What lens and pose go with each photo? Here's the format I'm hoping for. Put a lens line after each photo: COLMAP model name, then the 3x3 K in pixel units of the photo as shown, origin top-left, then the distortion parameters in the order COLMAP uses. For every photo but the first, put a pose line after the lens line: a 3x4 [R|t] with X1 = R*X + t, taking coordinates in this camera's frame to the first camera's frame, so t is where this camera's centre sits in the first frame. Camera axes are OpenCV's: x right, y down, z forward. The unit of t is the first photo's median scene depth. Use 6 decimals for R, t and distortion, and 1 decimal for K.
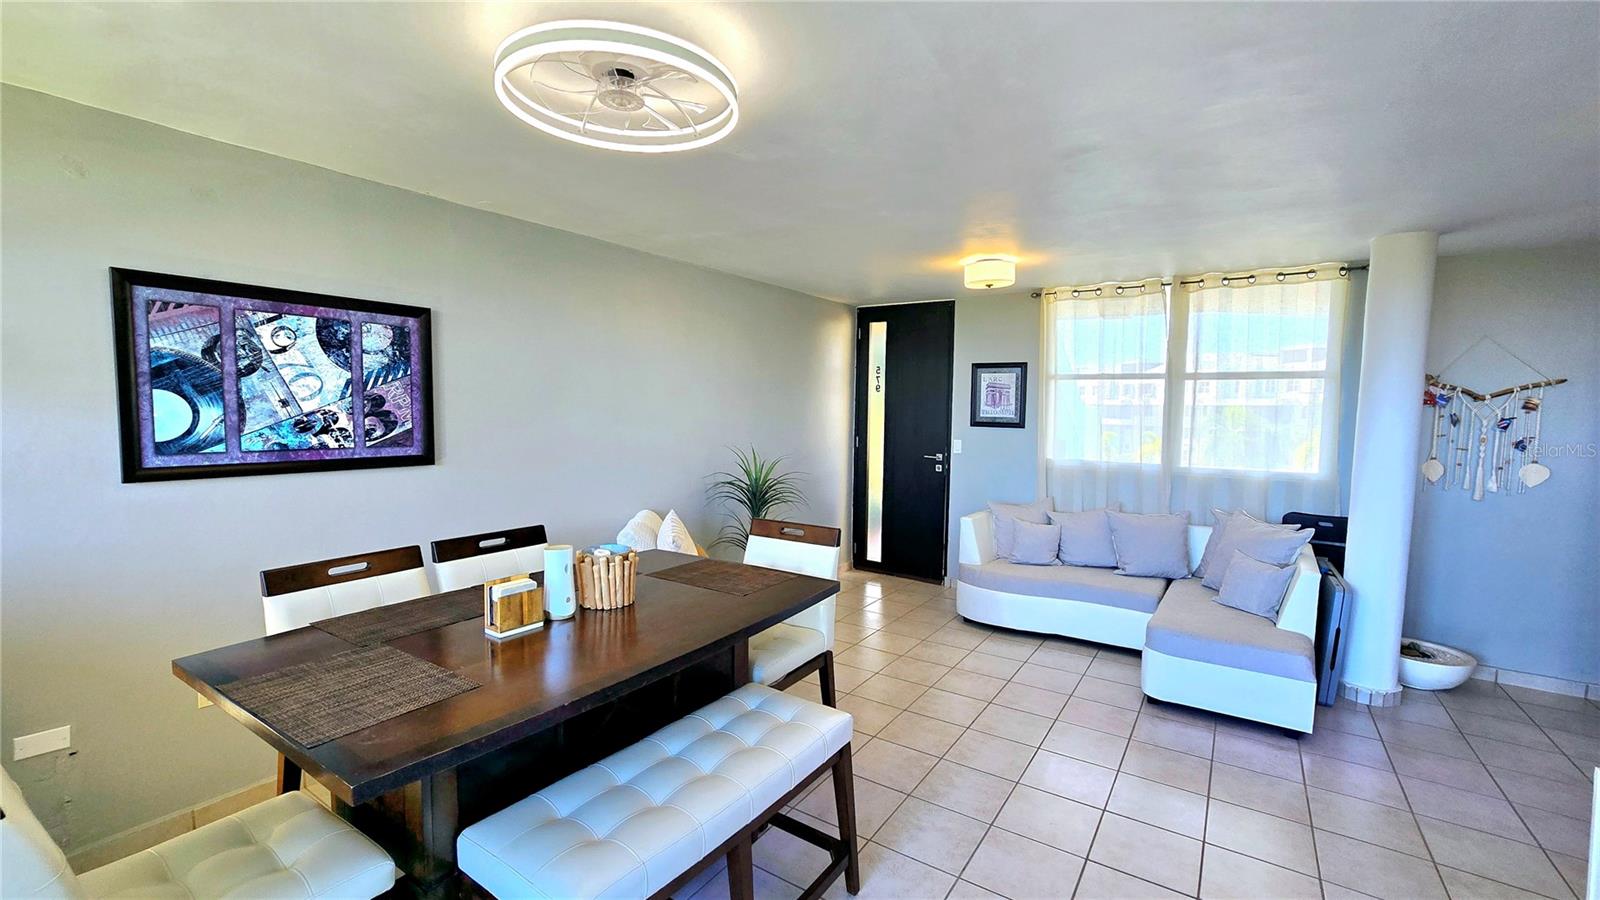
lens RADIAL K [[660.2, 0, 800.0], [0, 660.2, 450.0], [0, 0, 1]] dist [-0.000040, 0.000080]
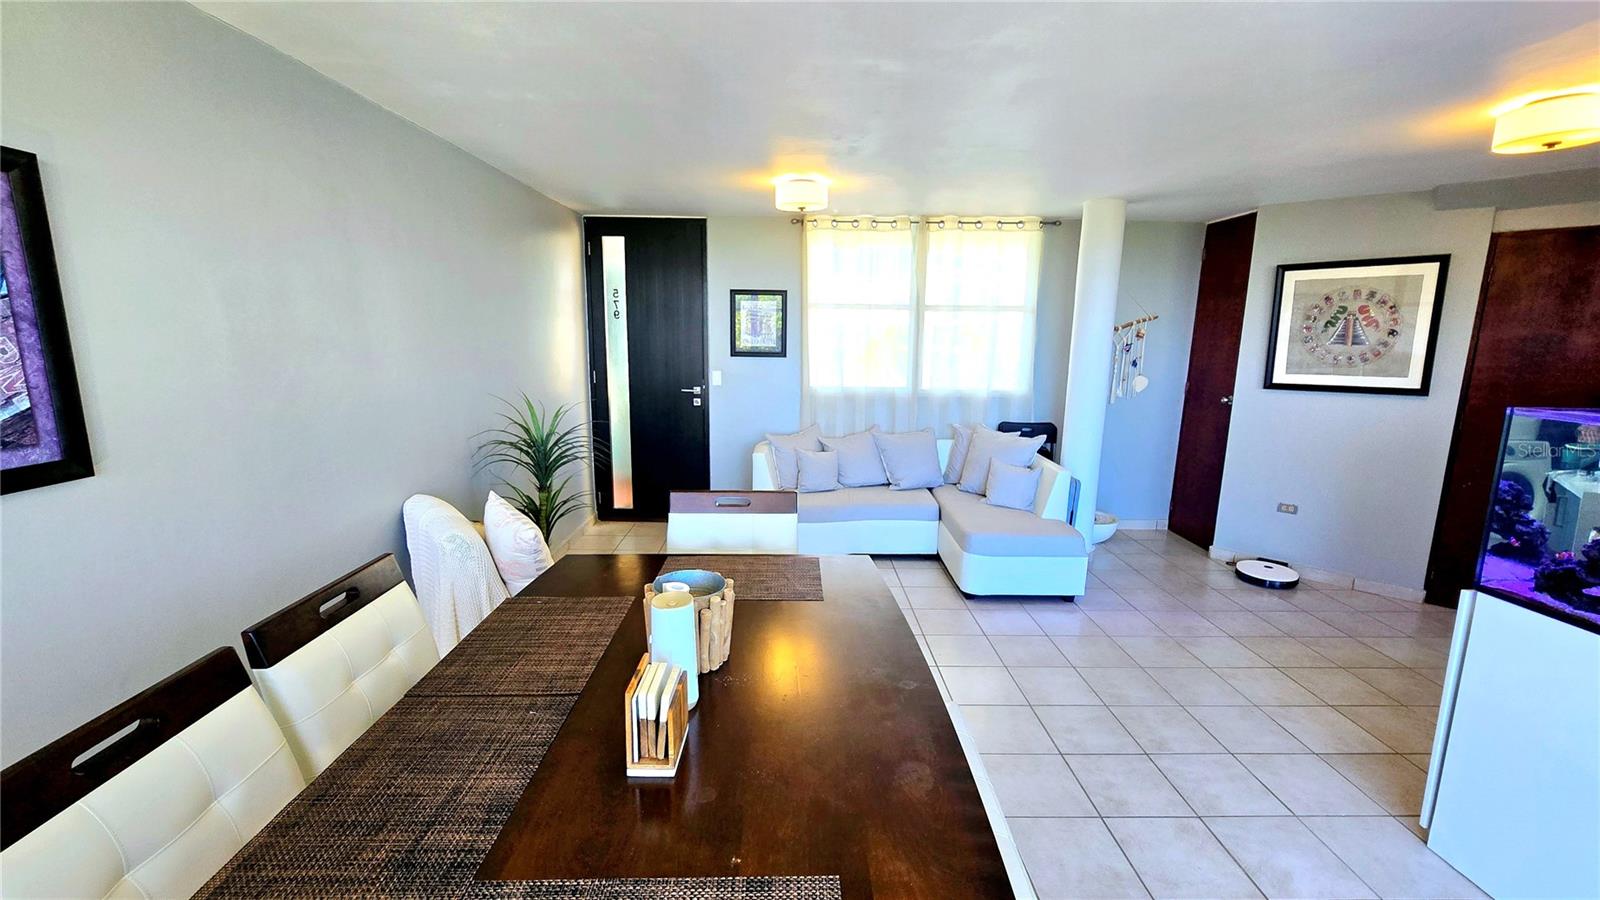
lens RADIAL K [[660.2, 0, 800.0], [0, 660.2, 450.0], [0, 0, 1]] dist [-0.000040, 0.000080]
pose [[0.827473, -0.104389, 0.551717, -0.391950], [0.037980, 0.990722, 0.130489, -0.044551], [-0.560219, -0.087022, 0.823761, 0.283939]]
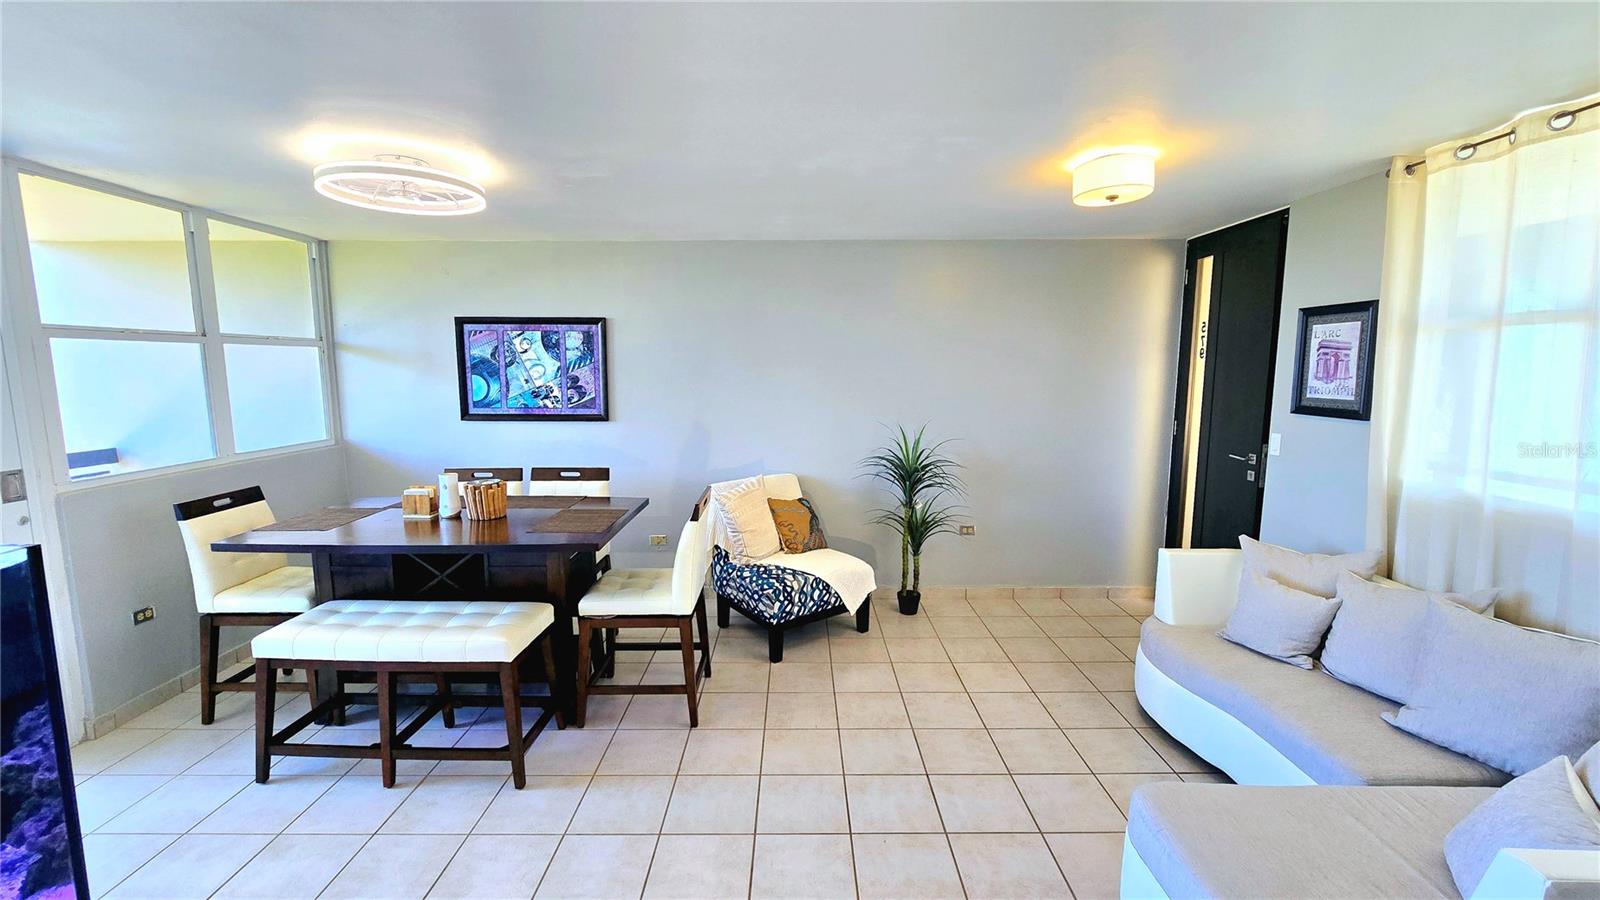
lens RADIAL K [[644.6, 0, 800.0], [0, 644.6, 450.0], [0, 0, 1]] dist [-0.000873, -0.000145]
pose [[0.561297, 0.091498, -0.822541, 0.971916], [-0.048521, 0.995798, 0.077660, -0.051503], [0.826191, -0.003680, 0.563378, 0.566681]]
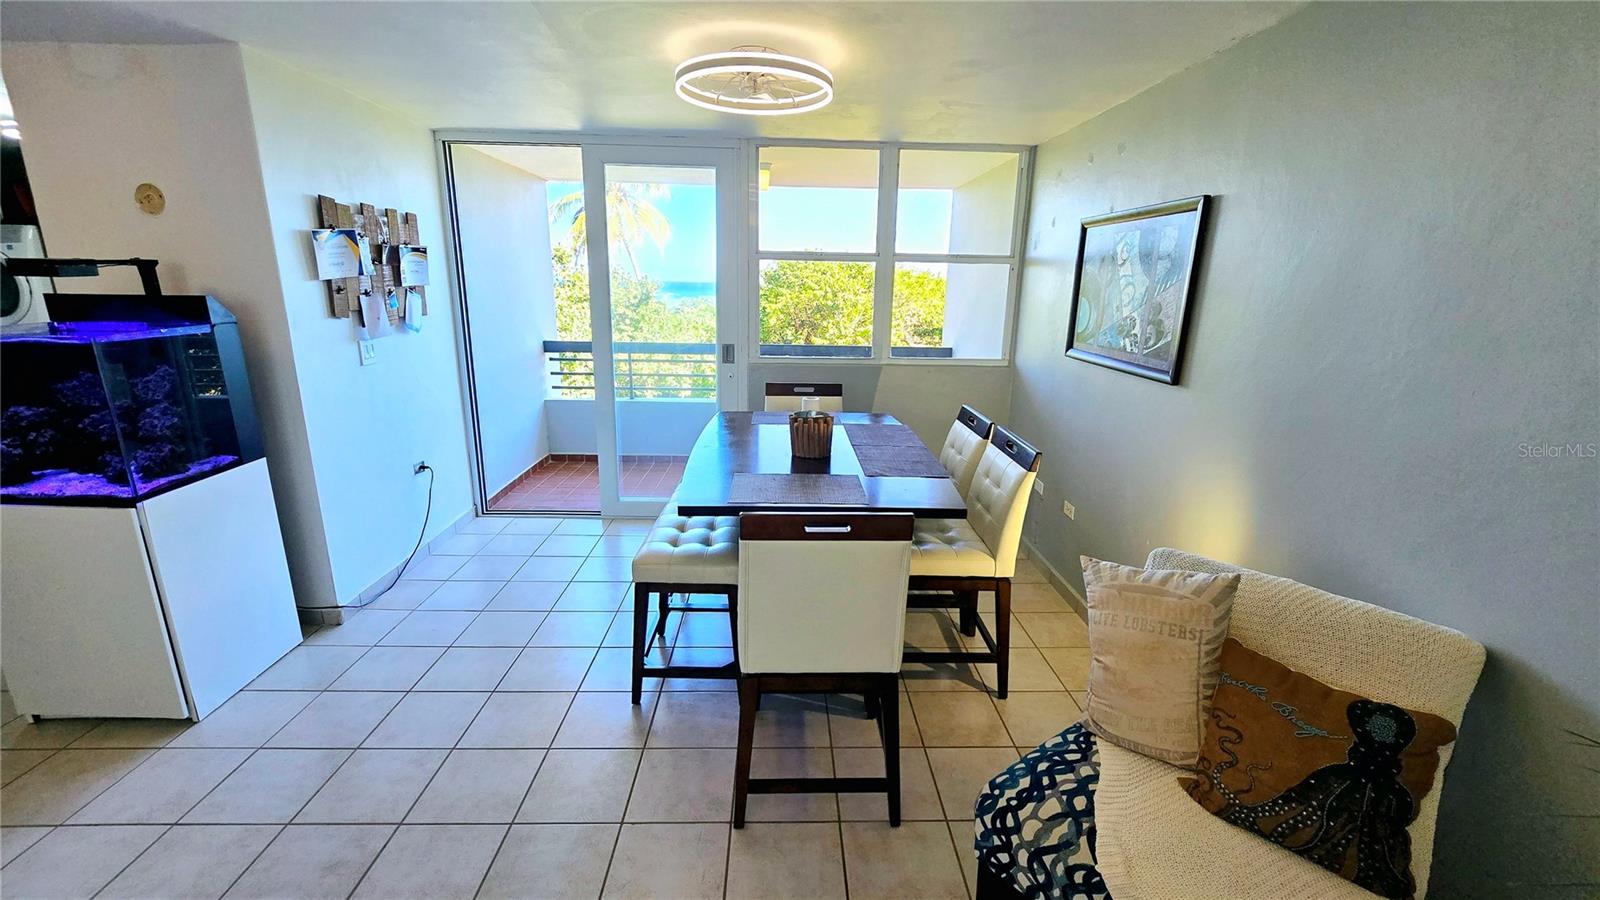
lens RADIAL K [[660.2, 0, 800.0], [0, 660.2, 450.0], [0, 0, 1]] dist [-0.000040, 0.000080]
pose [[-0.814088, 0.114752, -0.569291, 0.363142], [-0.070556, 0.953479, 0.293088, -0.123752], [0.576439, 0.278766, -0.768119, 1.496855]]
